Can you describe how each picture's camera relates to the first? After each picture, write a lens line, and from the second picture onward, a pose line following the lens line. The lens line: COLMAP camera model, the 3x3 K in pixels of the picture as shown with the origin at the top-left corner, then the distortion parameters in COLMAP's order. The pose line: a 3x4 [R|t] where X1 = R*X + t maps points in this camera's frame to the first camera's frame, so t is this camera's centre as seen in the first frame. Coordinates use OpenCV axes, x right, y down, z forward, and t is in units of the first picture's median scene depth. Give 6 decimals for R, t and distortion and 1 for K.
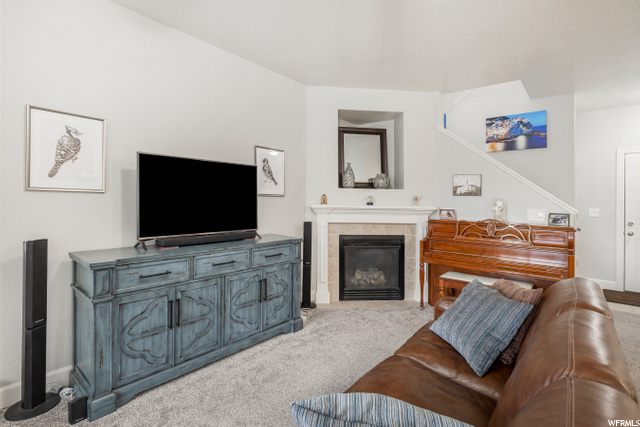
lens RADIAL K [[307.9, 0, 348.4], [0, 307.9, 198.0], [0, 0, 1]] dist [-0.004752, -0.000341]
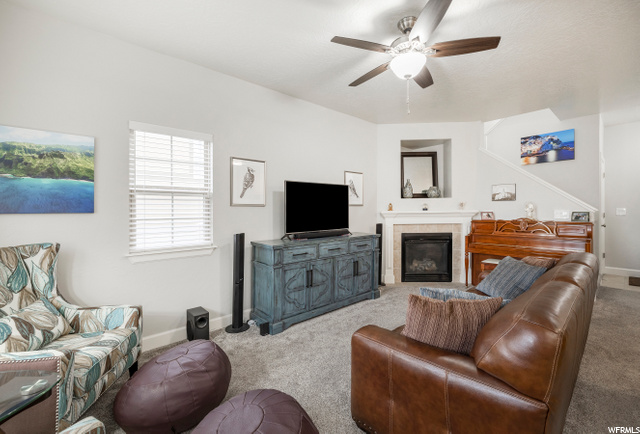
lens RADIAL K [[265.4, 0, 348.6], [0, 265.4, 221.7], [0, 0, 1]] dist [0.002082, 0.000063]
pose [[0.985876, -0.020254, -0.166250, -0.088607], [0.028902, 0.998343, 0.049765, 0.006896], [0.164967, -0.053867, 0.984827, -0.256762]]
